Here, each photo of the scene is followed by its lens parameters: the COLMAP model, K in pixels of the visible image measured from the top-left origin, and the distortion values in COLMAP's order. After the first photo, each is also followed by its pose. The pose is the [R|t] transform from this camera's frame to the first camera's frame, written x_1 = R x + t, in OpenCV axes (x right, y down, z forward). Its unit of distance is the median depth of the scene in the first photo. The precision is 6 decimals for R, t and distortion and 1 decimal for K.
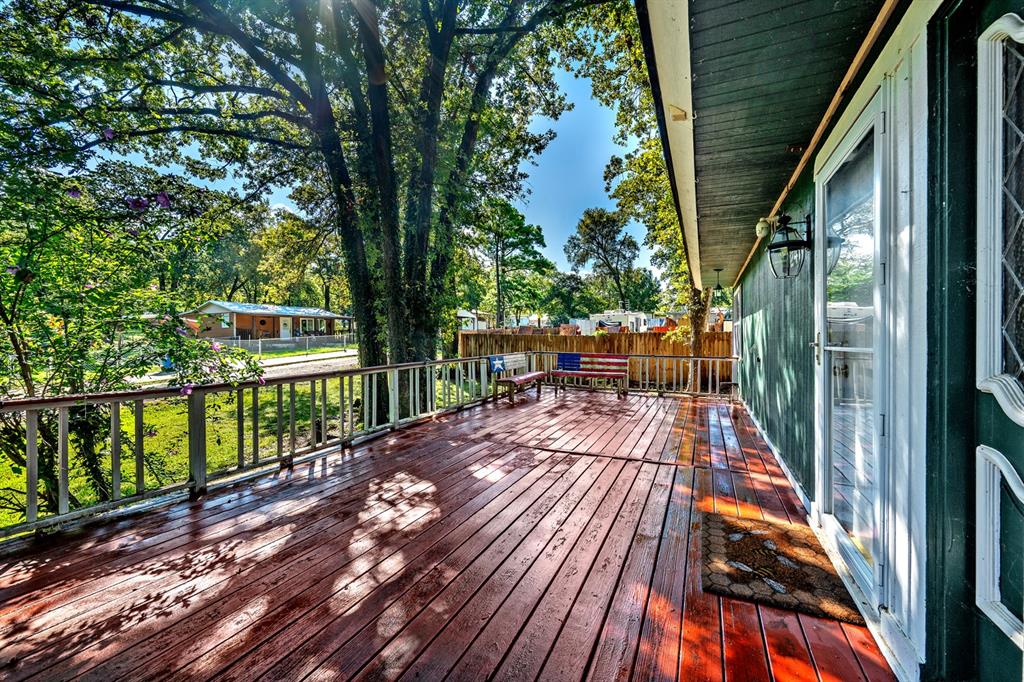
lens RADIAL K [[397.9, 0, 509.9], [0, 397.9, 341.7], [0, 0, 1]] dist [-0.000571, -0.000165]
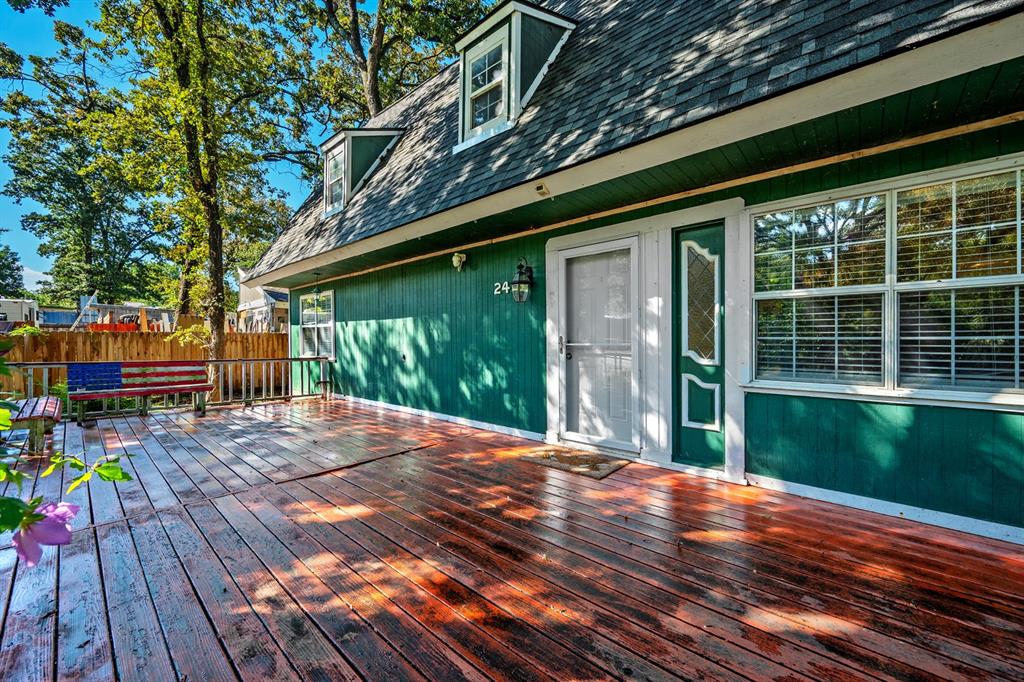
lens RADIAL K [[397.9, 0, 511.1], [0, 397.9, 343.9], [0, 0, 1]] dist [-0.000571, -0.000165]
pose [[0.274754, -0.004790, 0.961503, -0.292008], [0.005047, 0.999981, 0.003540, 0.000429], [-0.961501, 0.003881, 0.274773, 0.192249]]
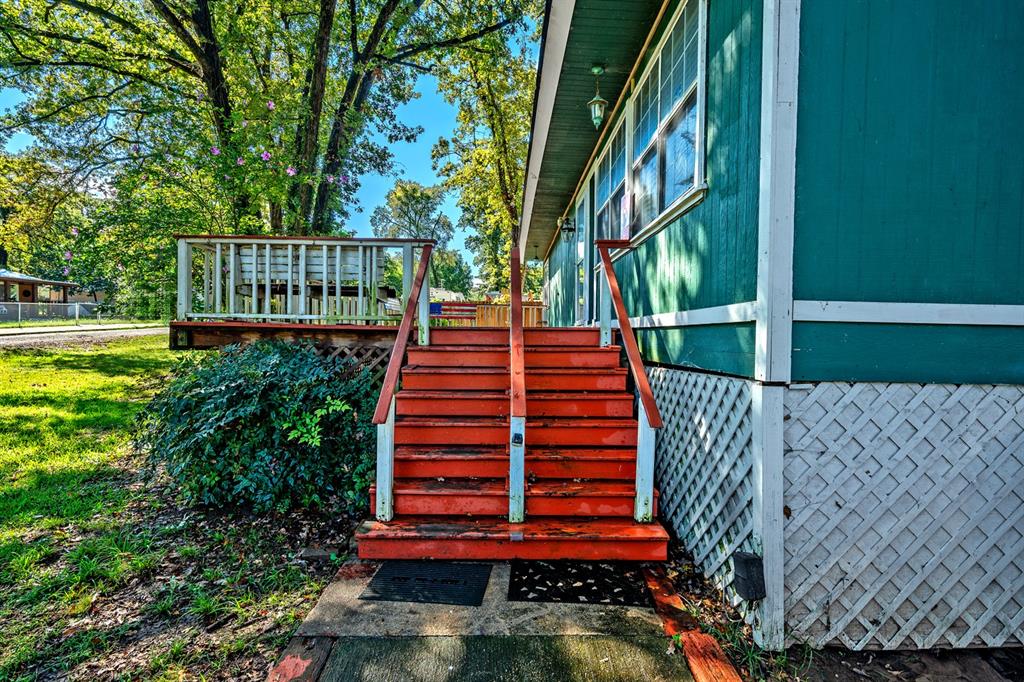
lens RADIAL K [[481.2, 0, 512.5], [0, 481.2, 339.2], [0, 0, 1]] dist [-0.000772, 0.000005]
pose [[0.894860, 0.008493, 0.446266, -0.324846], [-0.008818, 0.999960, -0.001349, 0.153256], [-0.446259, -0.002728, 0.894900, -0.525559]]
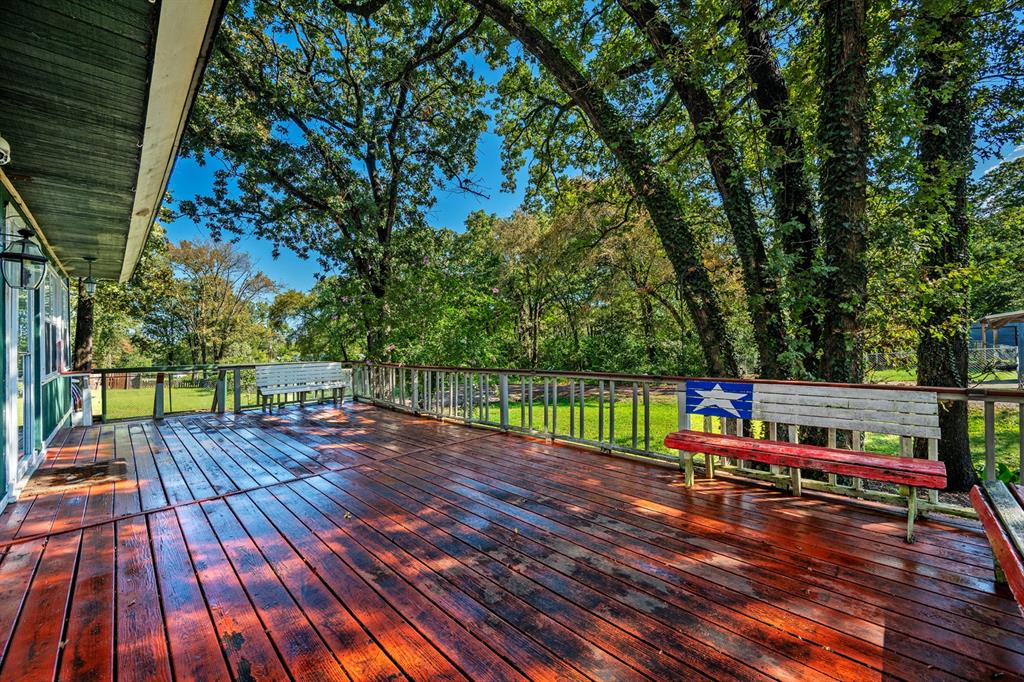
lens RADIAL K [[397.9, 0, 512.0], [0, 397.9, 343.7], [0, 0, 1]] dist [-0.000571, -0.000165]
pose [[-0.329485, -0.000163, -0.944161, 0.411869], [-0.004441, 0.999989, 0.001377, -0.007385], [0.944150, 0.004646, -0.329482, 0.831098]]
